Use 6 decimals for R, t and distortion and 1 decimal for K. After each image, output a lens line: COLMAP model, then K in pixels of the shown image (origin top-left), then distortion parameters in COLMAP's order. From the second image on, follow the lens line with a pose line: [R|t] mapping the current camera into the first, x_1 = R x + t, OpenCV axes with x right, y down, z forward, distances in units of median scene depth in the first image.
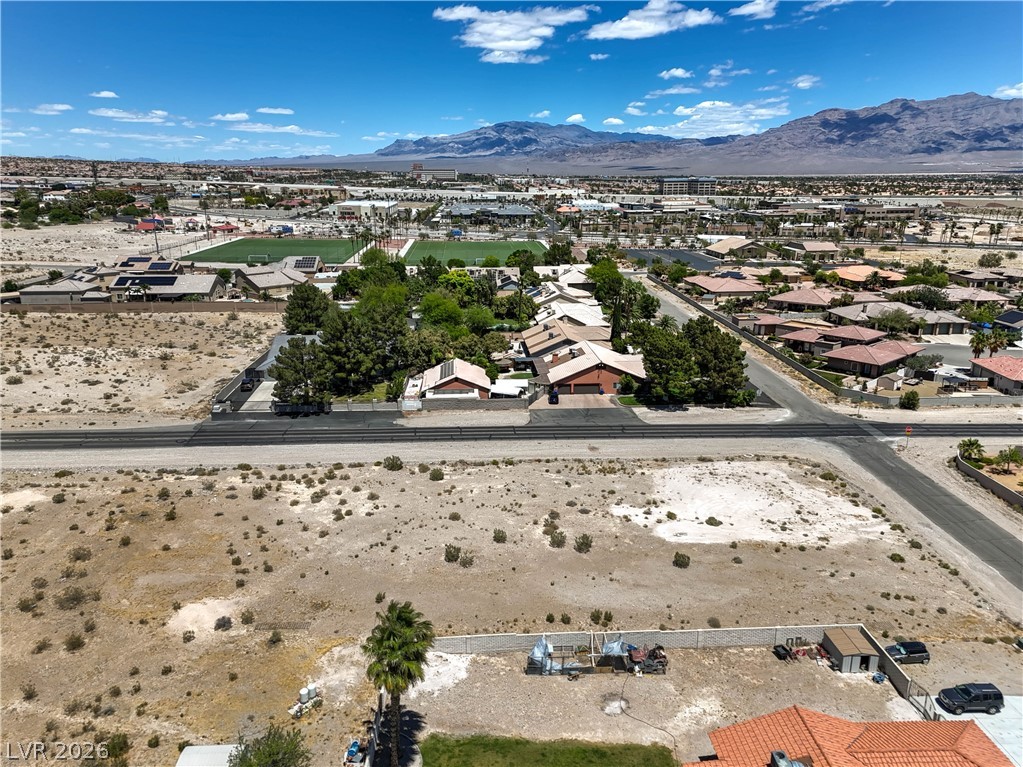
lens RADIAL K [[772.2, 0, 509.6], [0, 772.2, 381.7], [0, 0, 1]] dist [0.104781, -0.073362]
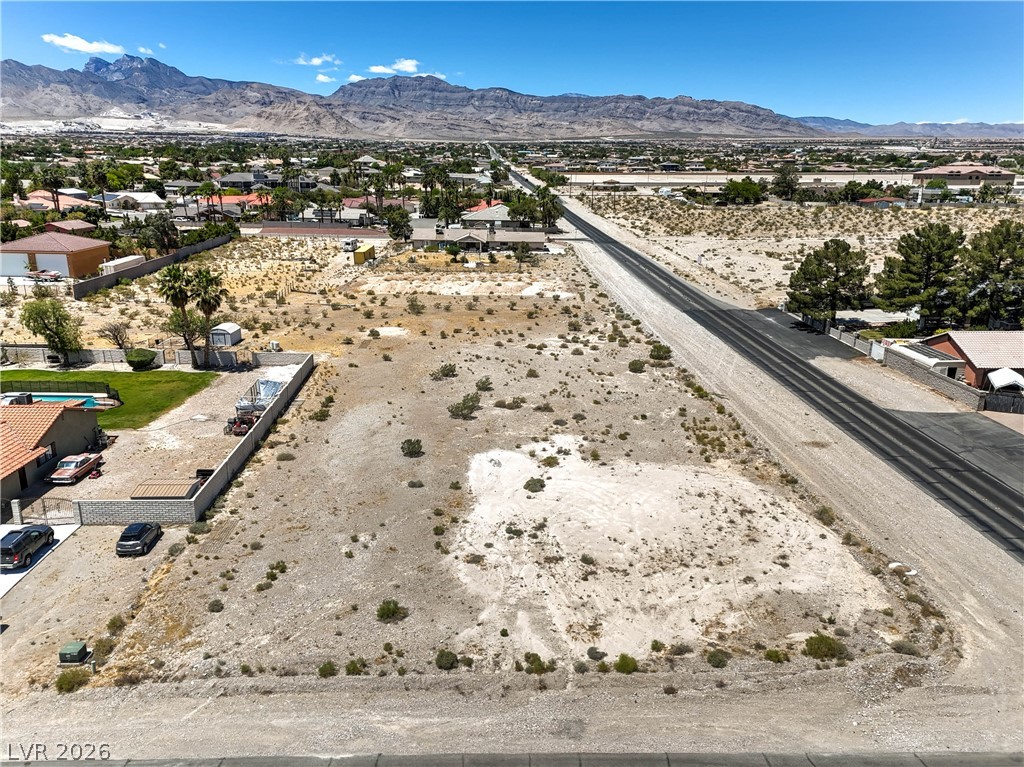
lens RADIAL K [[770.3, 0, 516.2], [0, 770.3, 407.5], [0, 0, 1]] dist [0.100001, -0.064176]
pose [[-0.023591, 0.301832, -0.953069, 0.813256], [-0.276089, 0.914292, 0.296386, -0.063233], [0.960842, 0.270124, 0.061763, 0.881966]]
